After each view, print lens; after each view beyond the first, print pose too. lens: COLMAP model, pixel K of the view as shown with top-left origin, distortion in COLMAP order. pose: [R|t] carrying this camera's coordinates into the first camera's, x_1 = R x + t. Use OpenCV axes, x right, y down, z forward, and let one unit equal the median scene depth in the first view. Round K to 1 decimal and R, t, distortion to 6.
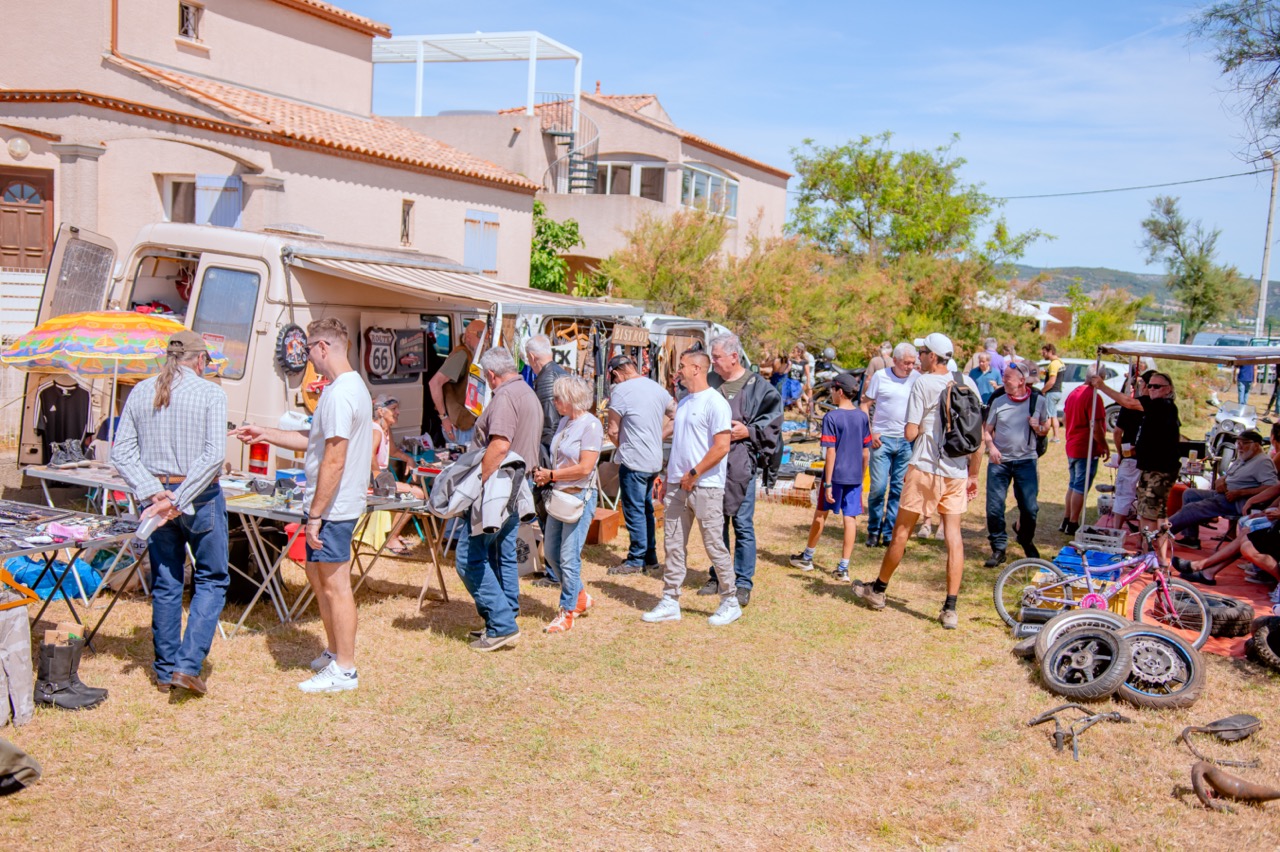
lens RADIAL K [[1309.6, 0, 640.0], [0, 1309.6, 426.0], [0, 0, 1]] dist [0.003196, 0.010014]
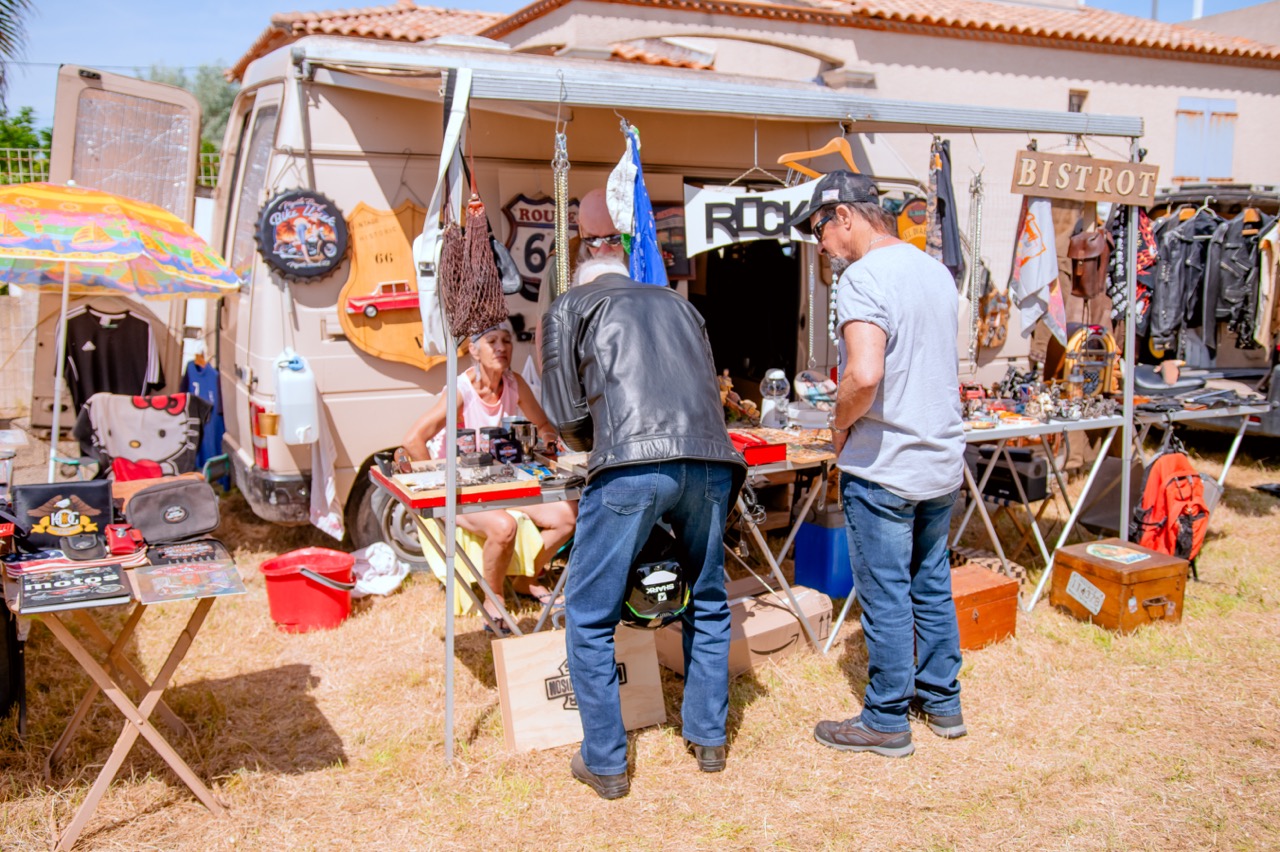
lens RADIAL K [[1185.8, 0, 640.0], [0, 1185.8, 426.0], [0, 0, 1]] dist [0.002409, 0.009200]
pose [[0.782630, 0.029240, -0.621800, 0.152446], [-0.005012, 0.999160, 0.040677, 0.001322], [0.622467, -0.028718, 0.782119, 0.655730]]
